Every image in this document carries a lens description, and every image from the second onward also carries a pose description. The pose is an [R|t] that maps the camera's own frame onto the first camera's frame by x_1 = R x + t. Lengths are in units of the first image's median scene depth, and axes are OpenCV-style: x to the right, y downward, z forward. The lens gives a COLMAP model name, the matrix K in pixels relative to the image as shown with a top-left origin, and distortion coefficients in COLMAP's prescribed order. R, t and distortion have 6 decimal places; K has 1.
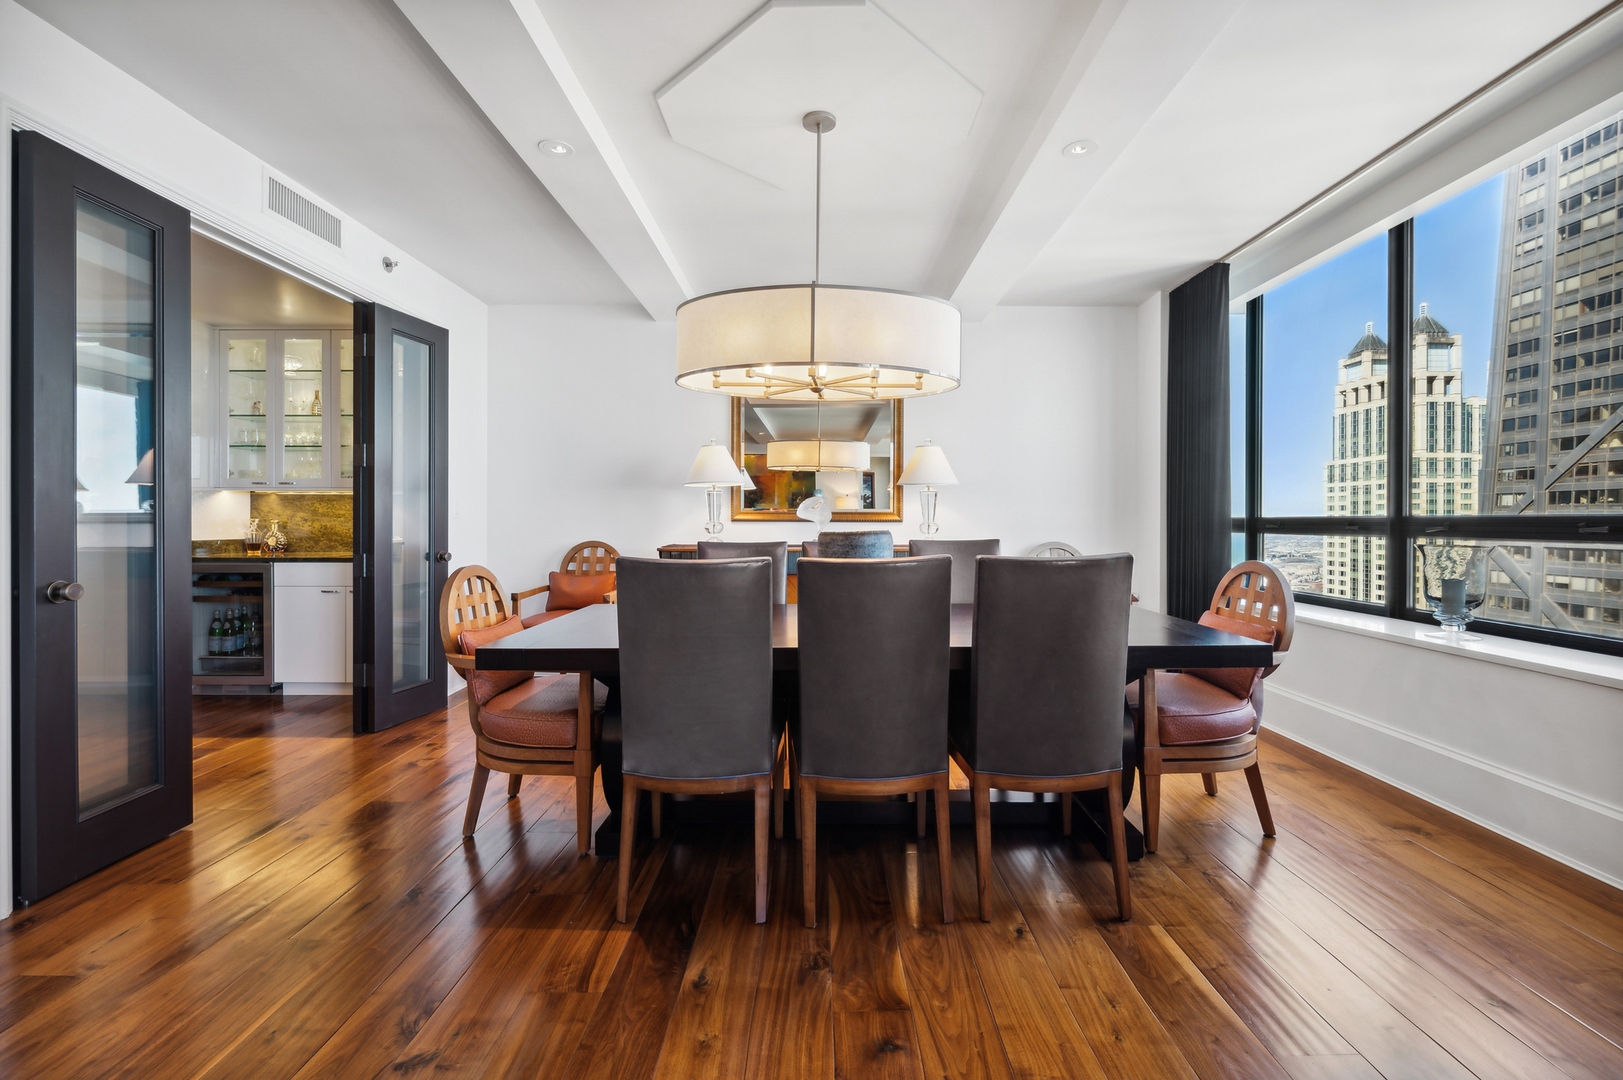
lens RADIAL K [[698.4, 0, 814.1], [0, 698.4, 524.3], [0, 0, 1]] dist [-0.000320, -0.000131]
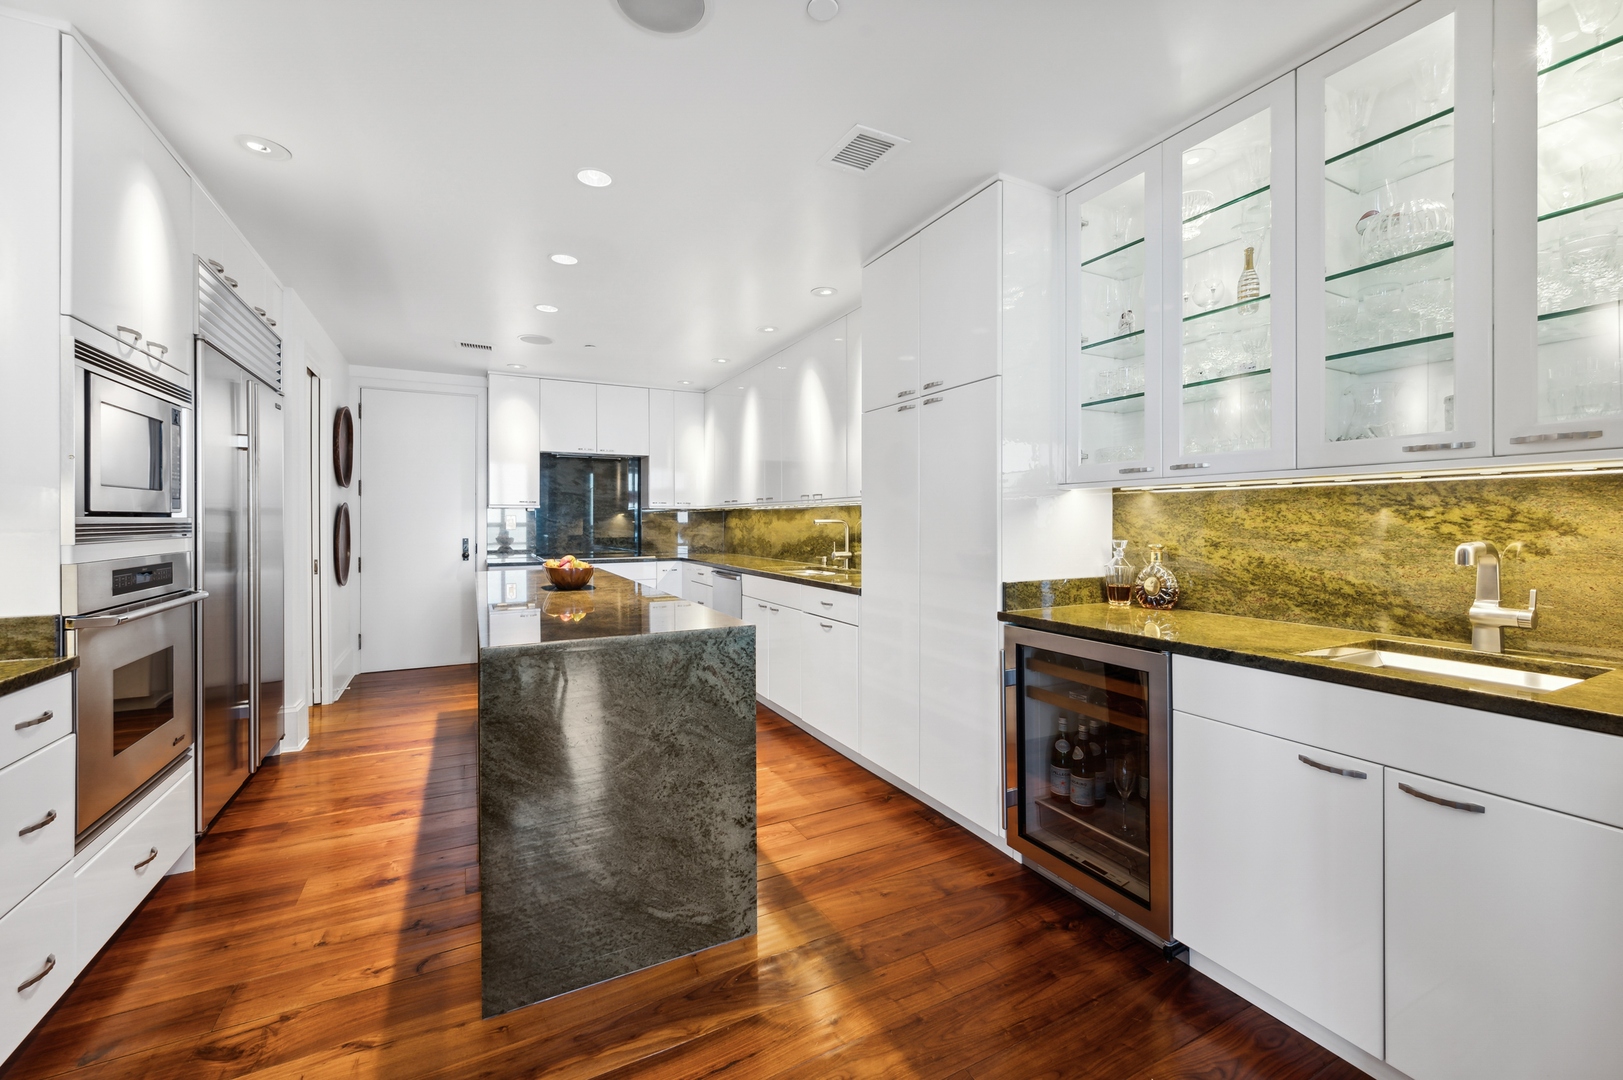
lens RADIAL K [[659.7, 0, 810.4], [0, 659.7, 523.3], [0, 0, 1]] dist [0.003192, 0.000631]
pose [[0.467016, 0.000326, -0.884249, -0.503647], [0.001419, 0.999998, 0.001119, -0.023586], [0.884248, -0.001777, 0.467015, 0.599804]]
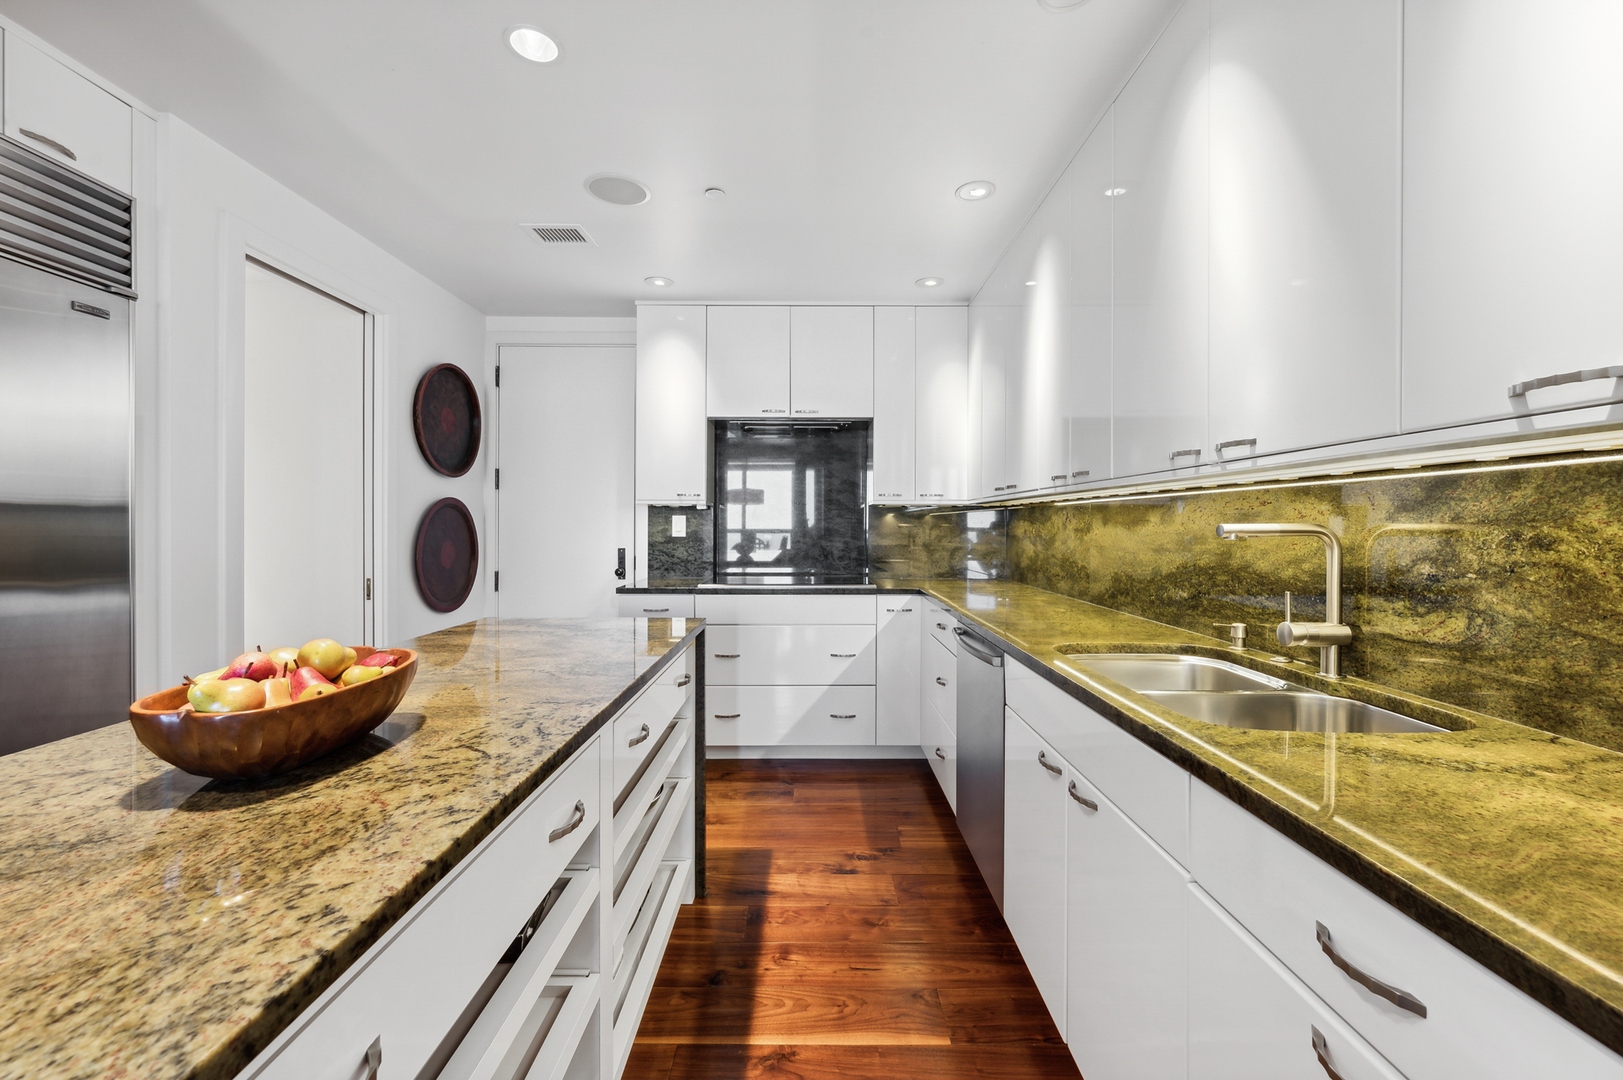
lens RADIAL K [[659.7, 0, 810.4], [0, 659.7, 523.3], [0, 0, 1]] dist [0.003192, 0.000631]
pose [[0.009504, -0.003381, -0.999949, -1.018584], [-0.005152, 0.999981, -0.003430, -0.025595], [0.999942, 0.005185, 0.009486, 0.846162]]
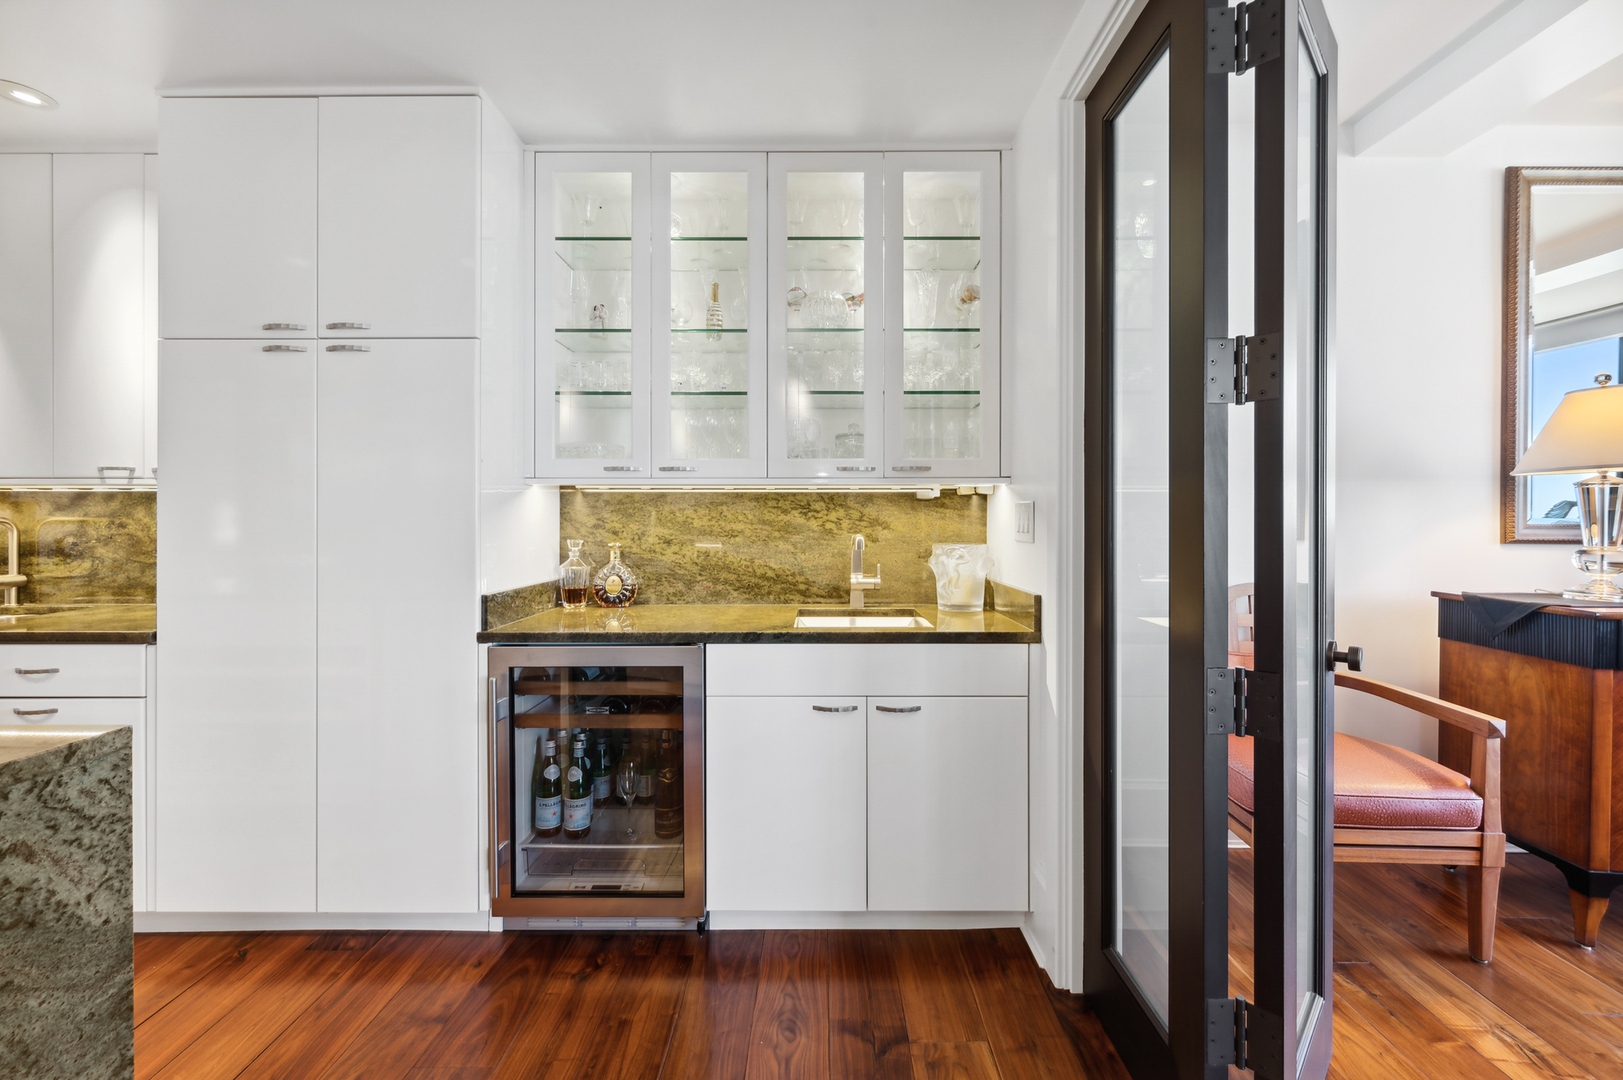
lens RADIAL K [[668.7, 0, 817.4], [0, 668.7, 522.3], [0, 0, 1]] dist [0.003344, -0.000629]
pose [[0.999998, -0.001763, 0.000007, -0.675535], [0.001763, 0.999998, 0.000540, -0.022590], [-0.000008, -0.000540, 1.000000, 0.551241]]
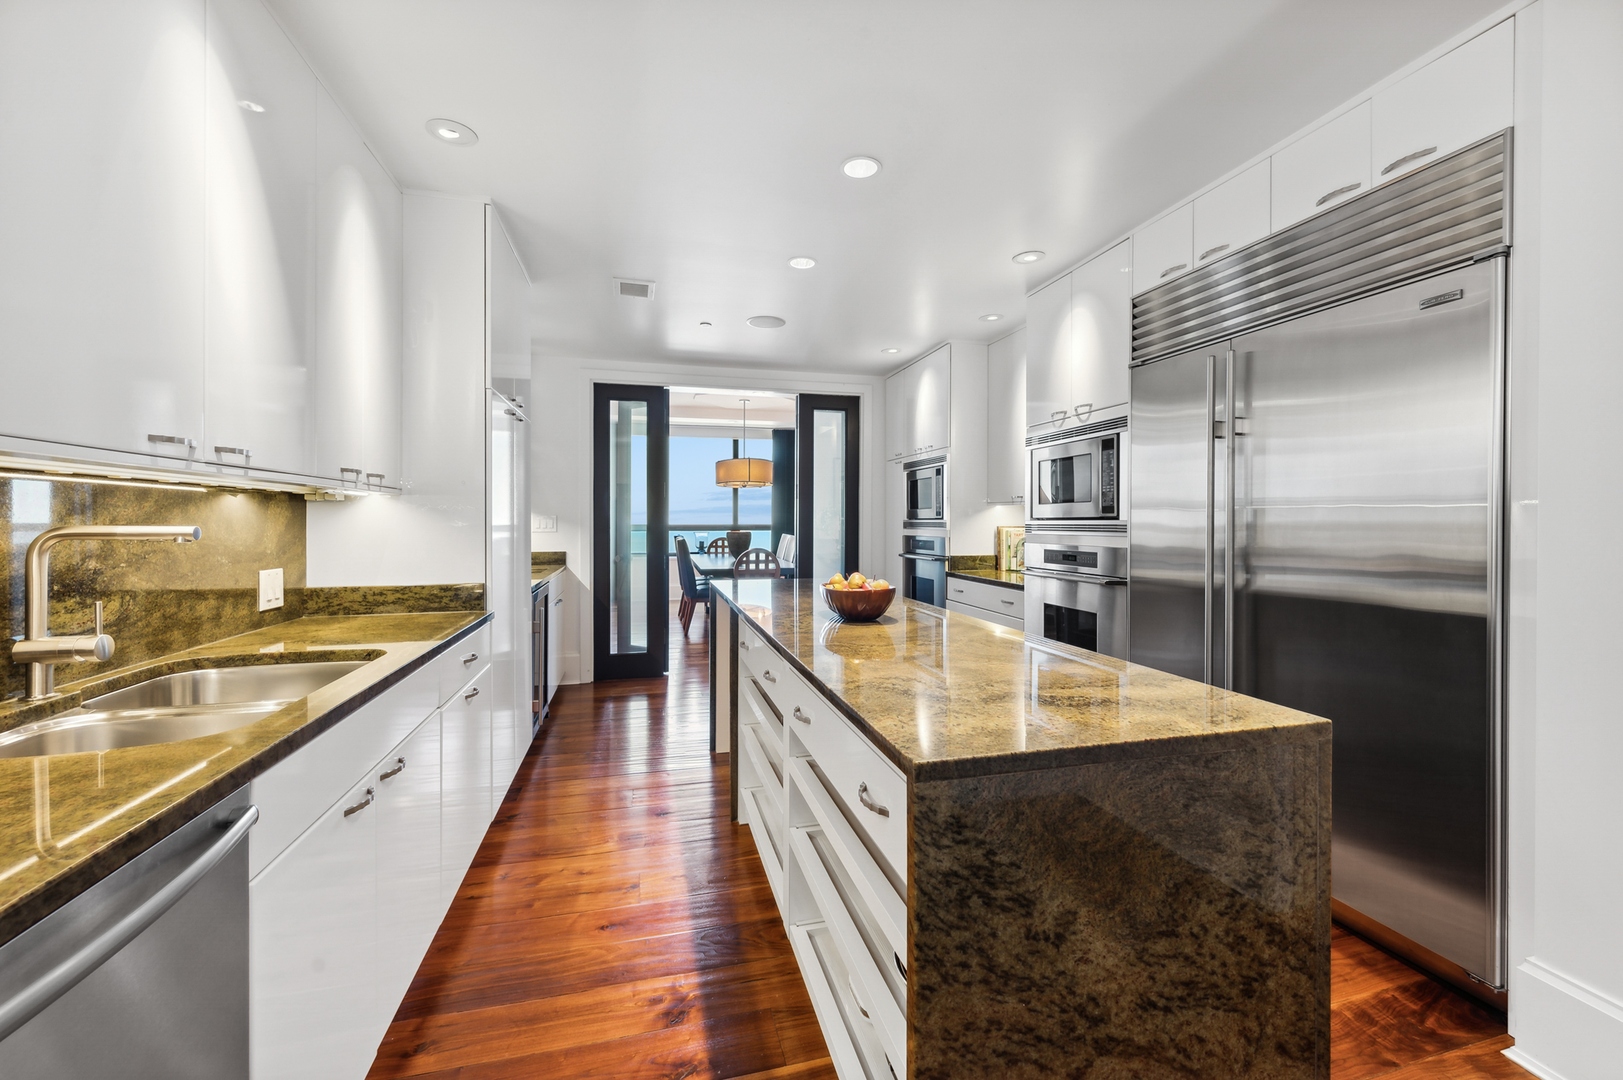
lens RADIAL K [[659.7, 0, 810.4], [0, 659.7, 523.3], [0, 0, 1]] dist [0.003192, 0.000631]
pose [[-0.254776, -0.006952, 0.966975, -1.674041], [0.001284, 0.999971, 0.007528, -0.030492], [-0.966999, 0.003159, -0.254759, 0.853700]]
